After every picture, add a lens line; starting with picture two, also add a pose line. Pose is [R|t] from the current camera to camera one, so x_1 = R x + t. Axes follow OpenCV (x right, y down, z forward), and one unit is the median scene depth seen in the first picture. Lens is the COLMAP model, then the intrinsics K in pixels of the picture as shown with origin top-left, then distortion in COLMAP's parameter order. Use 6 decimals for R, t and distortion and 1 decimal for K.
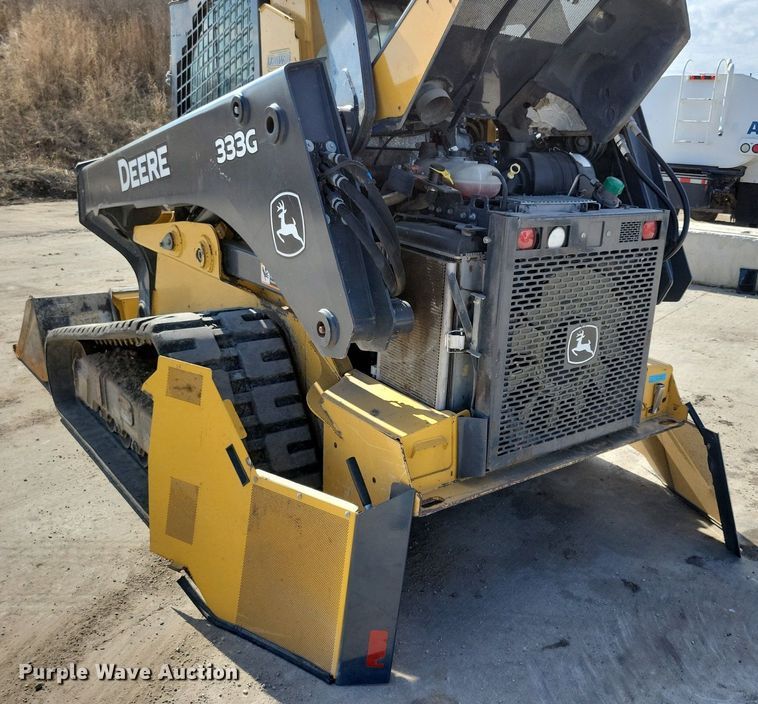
lens RADIAL K [[727.3, 0, 459.7], [0, 727.3, 369.4], [0, 0, 1]] dist [0.018020, 0.012730]
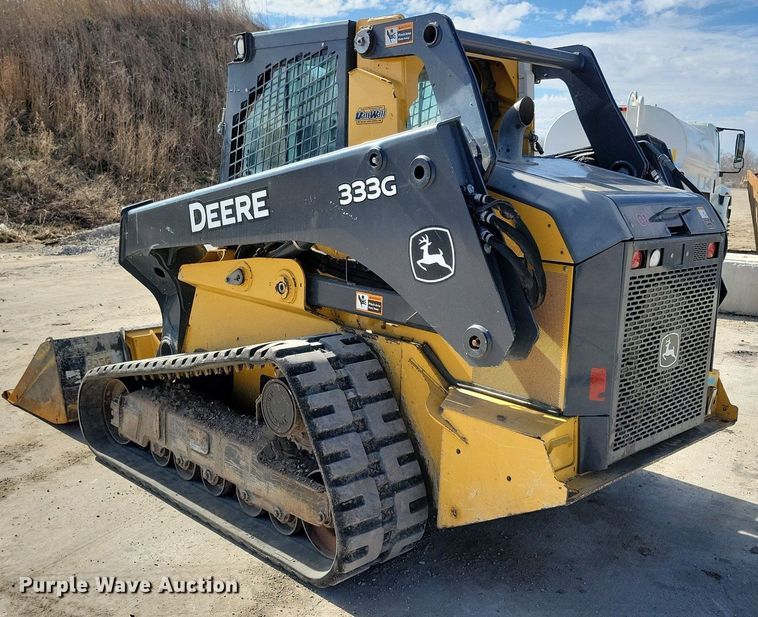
lens RADIAL K [[789.3, 0, 406.7], [0, 789.3, 304.9], [0, 0, 1]] dist [0.013847, 0.033277]
pose [[0.995300, -0.037741, 0.089181, -0.311746], [0.049340, 0.990067, -0.131657, 0.034574], [-0.083326, 0.135439, 0.987276, -0.179735]]
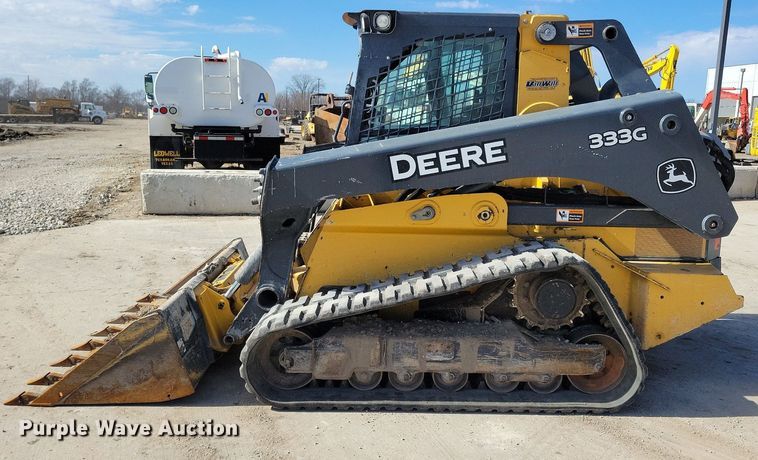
lens RADIAL K [[669.4, 0, 355.9], [0, 669.4, 216.7], [0, 0, 1]] dist [0.024523, 0.007593]
pose [[0.652931, -0.159308, 0.740474, -1.641942], [0.251669, 0.967716, -0.013718, -0.222892], [-0.714383, 0.195311, 0.671945, 0.358289]]
